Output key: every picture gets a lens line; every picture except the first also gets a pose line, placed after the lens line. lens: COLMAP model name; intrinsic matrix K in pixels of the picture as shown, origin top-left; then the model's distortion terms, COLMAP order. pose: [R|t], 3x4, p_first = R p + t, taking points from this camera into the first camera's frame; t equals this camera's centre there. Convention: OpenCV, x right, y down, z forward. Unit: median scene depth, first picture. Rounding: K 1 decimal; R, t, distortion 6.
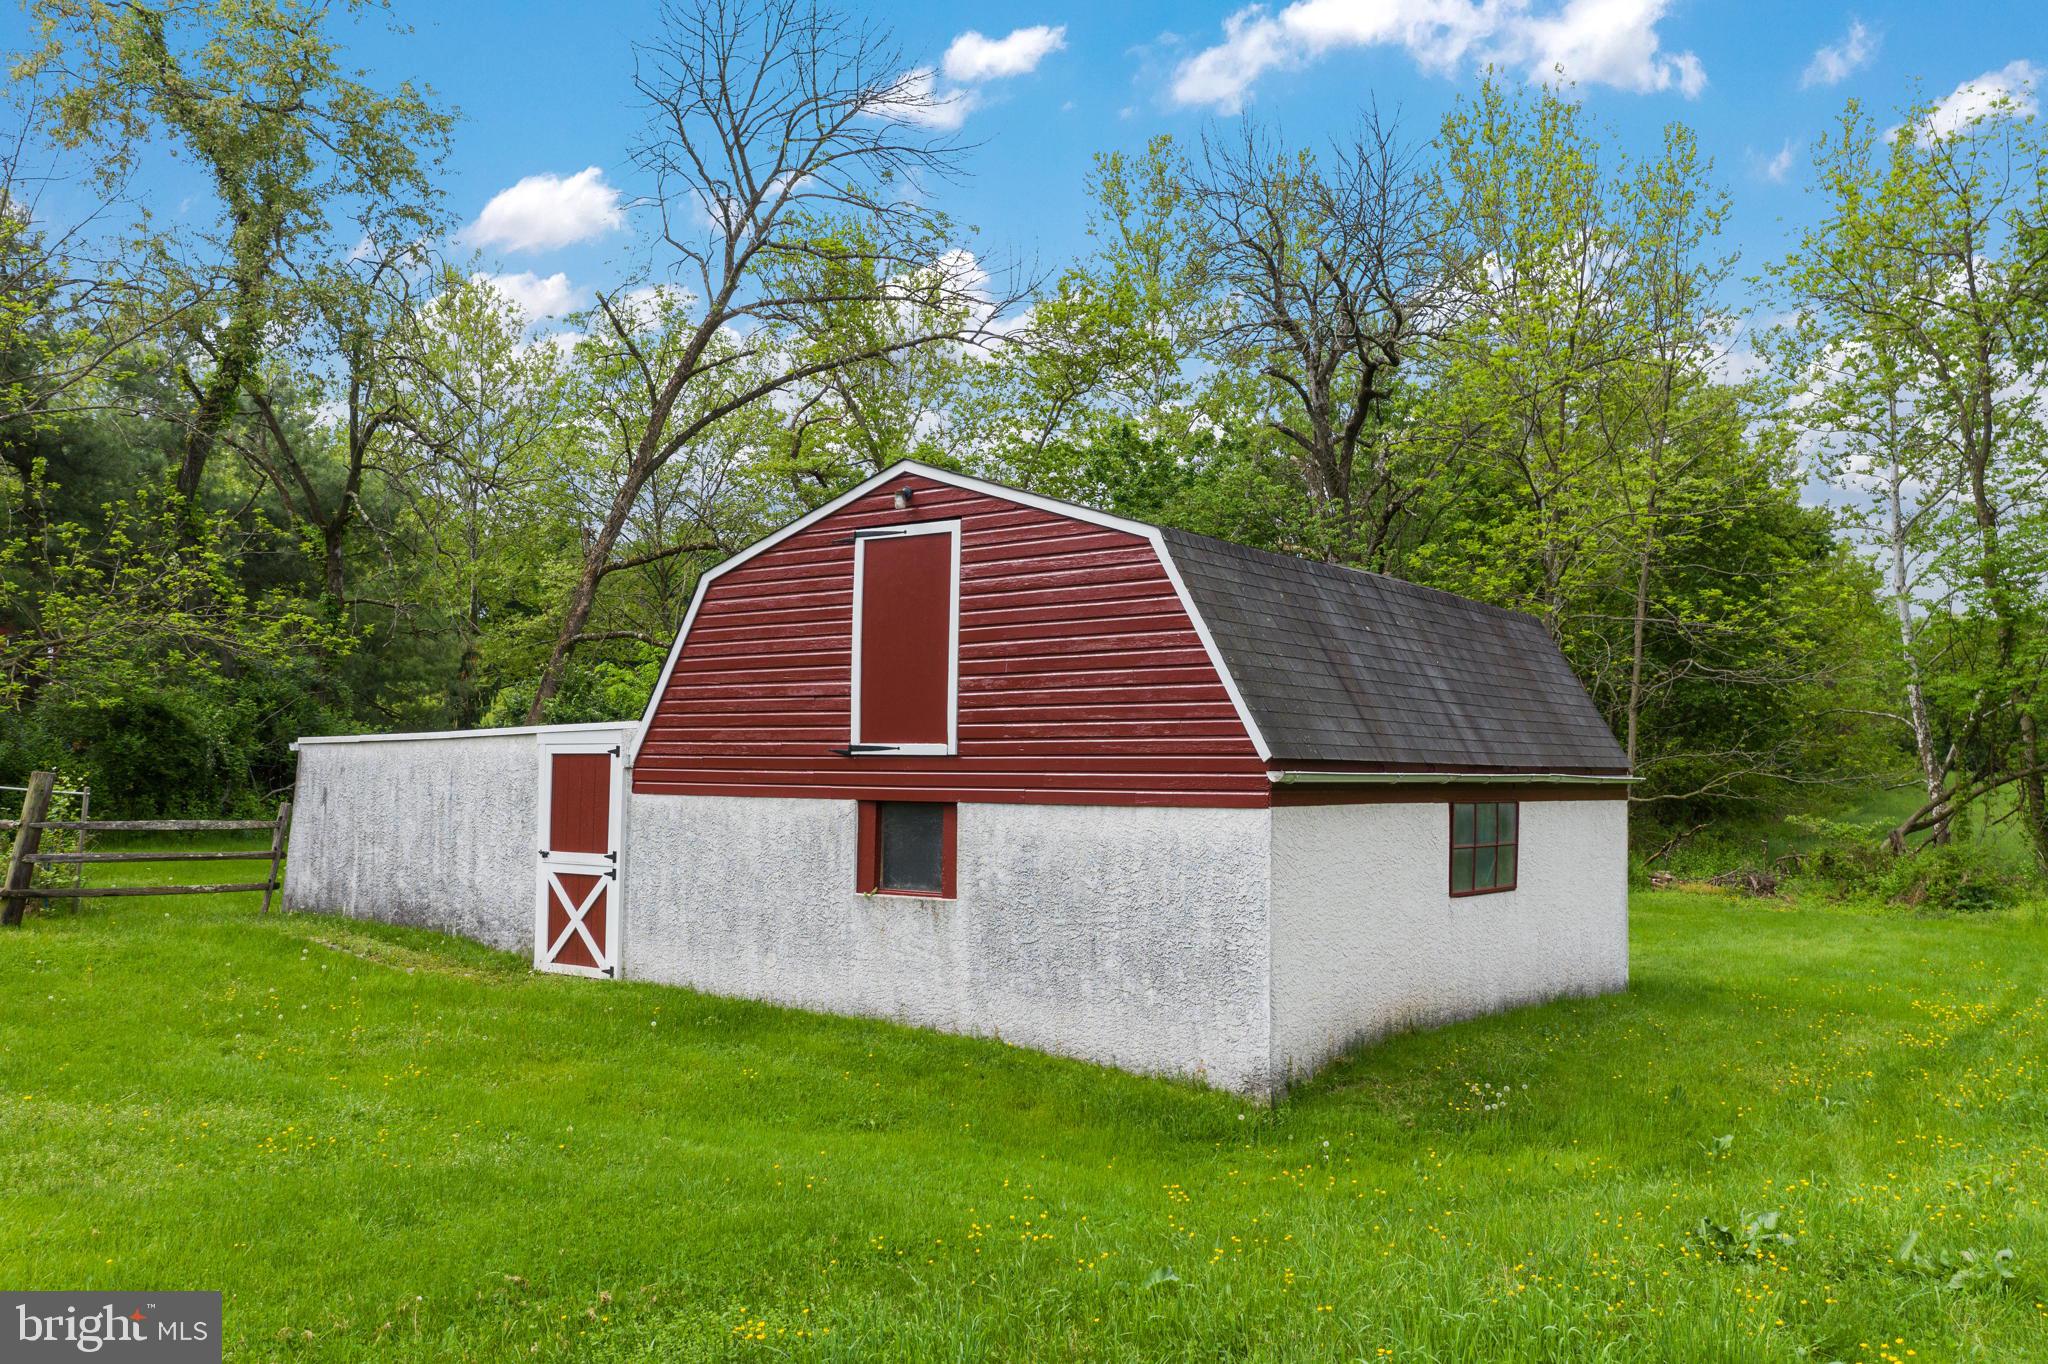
lens RADIAL K [[1627.3, 0, 1021.0], [0, 1627.3, 684.1], [0, 0, 1]] dist [-0.010940, 0.015290]
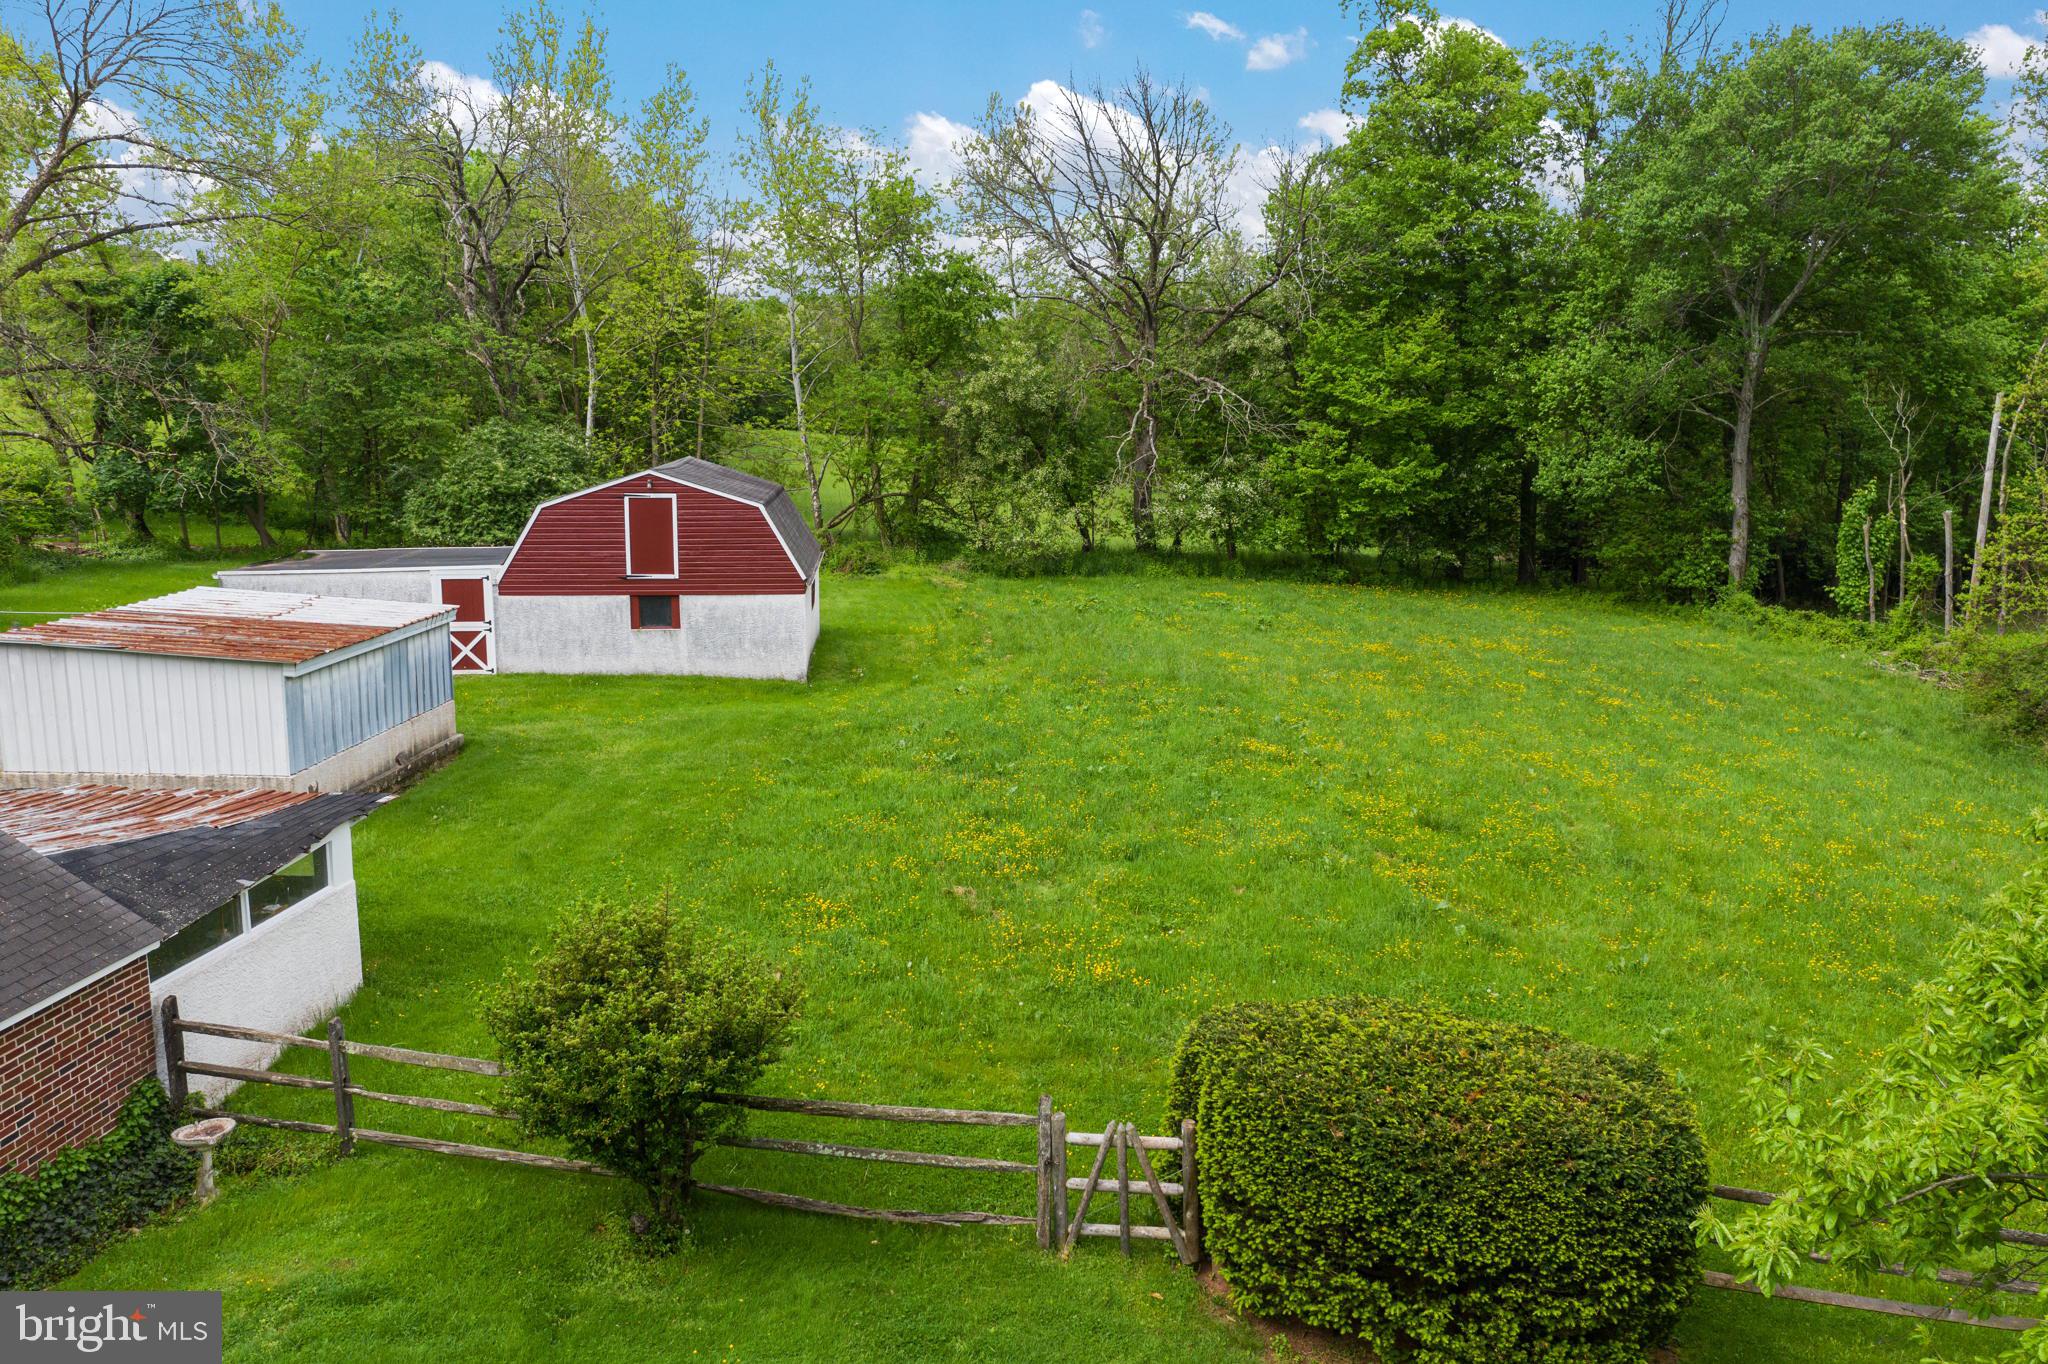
lens RADIAL K [[1627.3, 0, 1022.2], [0, 1627.3, 690.8], [0, 0, 1]] dist [-0.010940, 0.015290]
pose [[0.739423, -0.123421, 0.661832, -1.256342], [-0.034859, 0.974716, 0.220713, -0.345471], [-0.672339, -0.186271, 0.716424, -1.226294]]
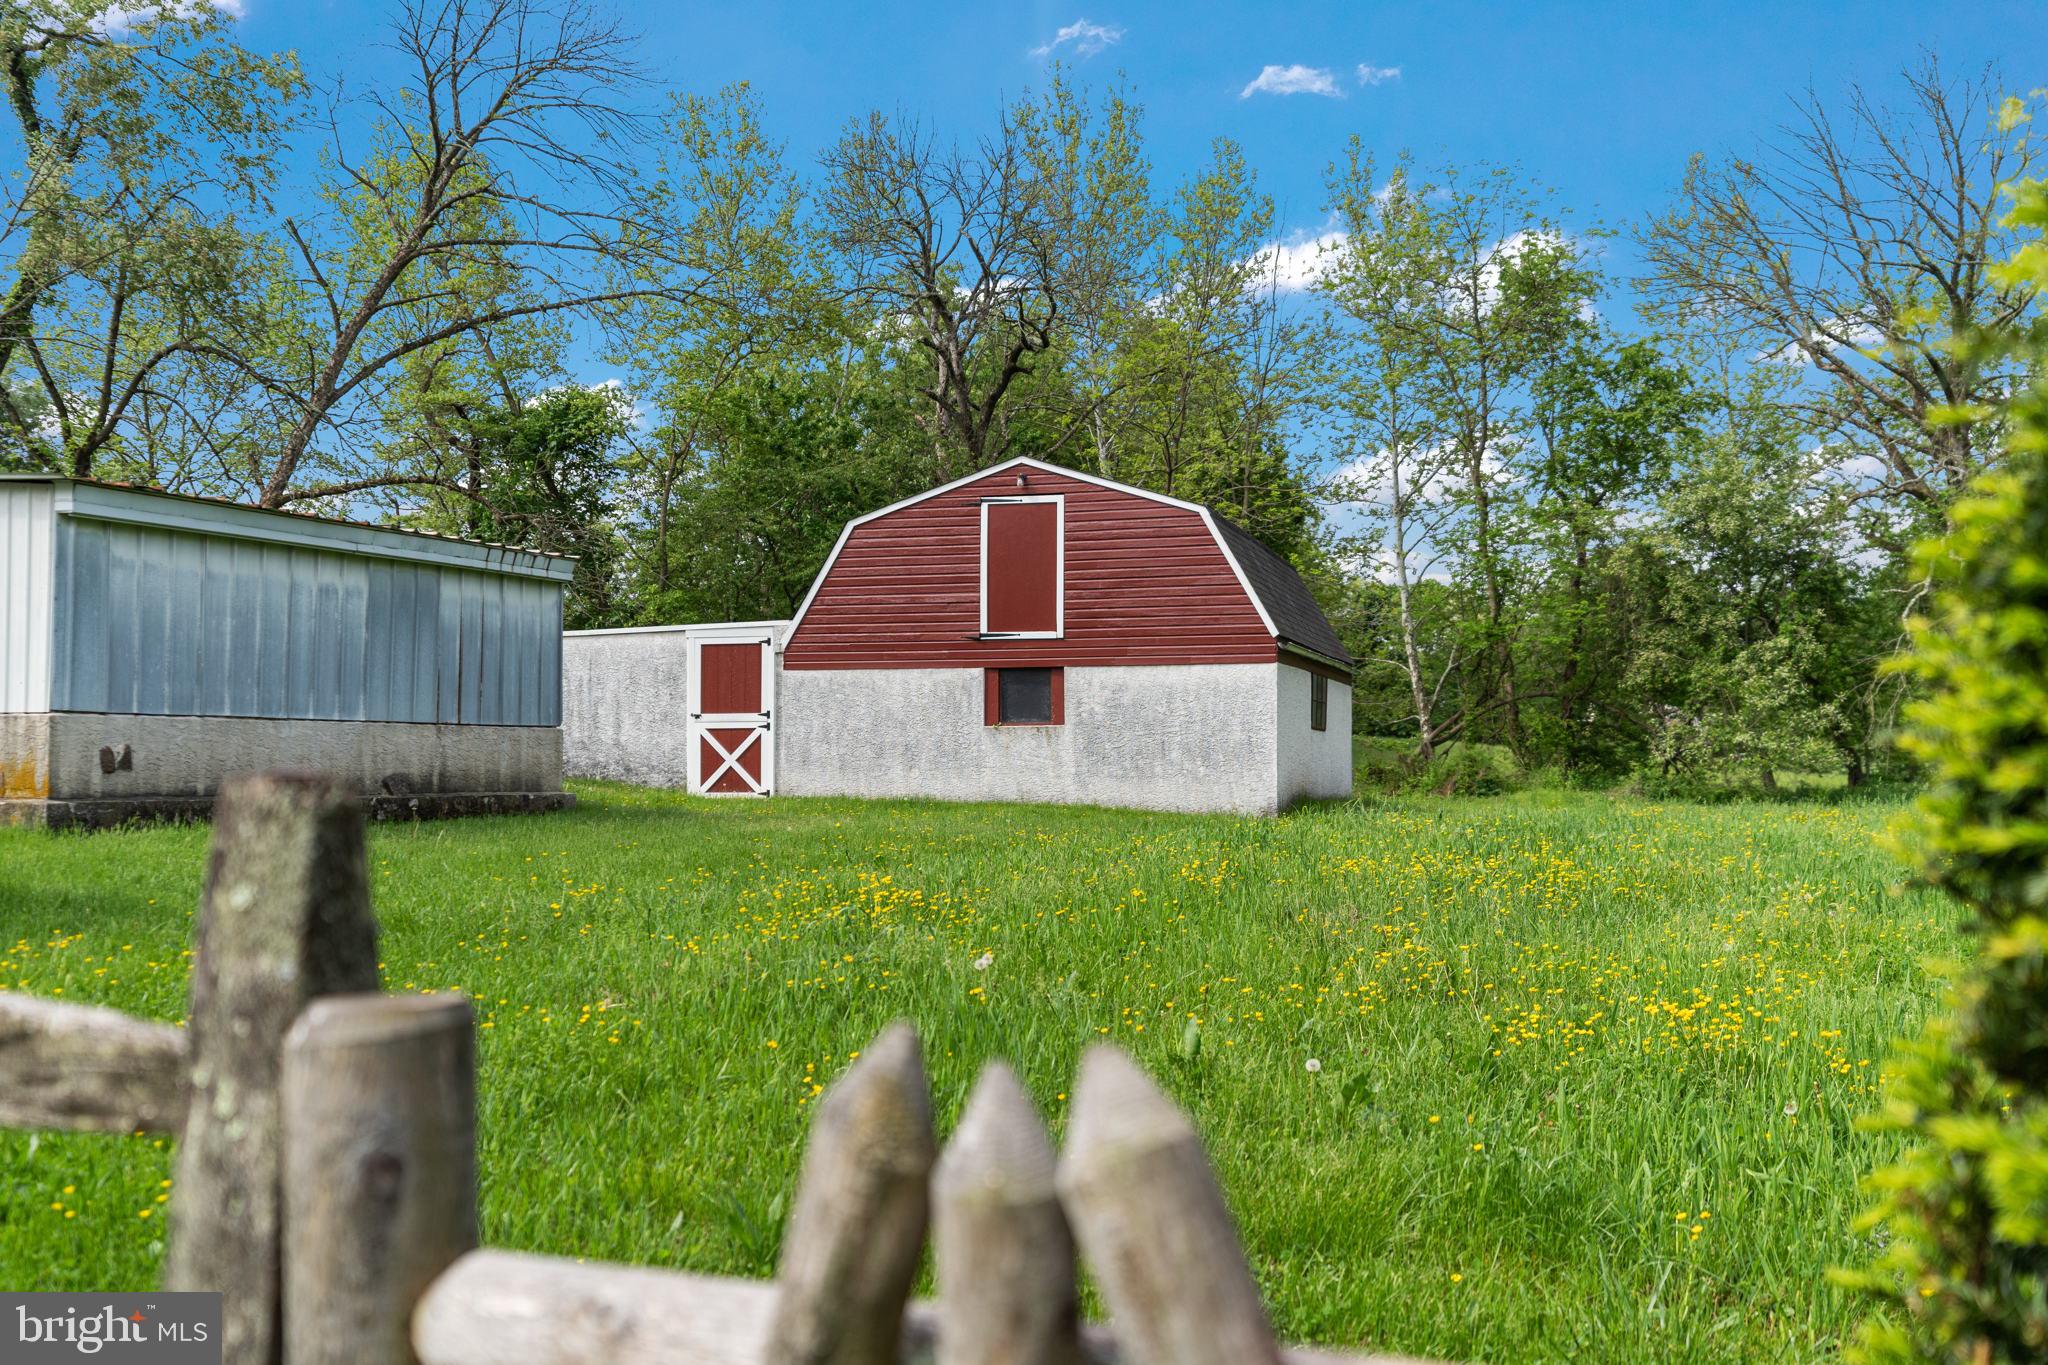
lens RADIAL K [[2017.5, 0, 1016.0], [0, 2017.5, 677.5], [0, 0, 1]] dist [-0.007168, 0.000000]
pose [[0.932422, 0.005989, 0.361322, -0.696354], [-0.010076, 0.999905, 0.009426, 0.054771], [-0.361231, -0.012429, 0.932394, -0.752759]]
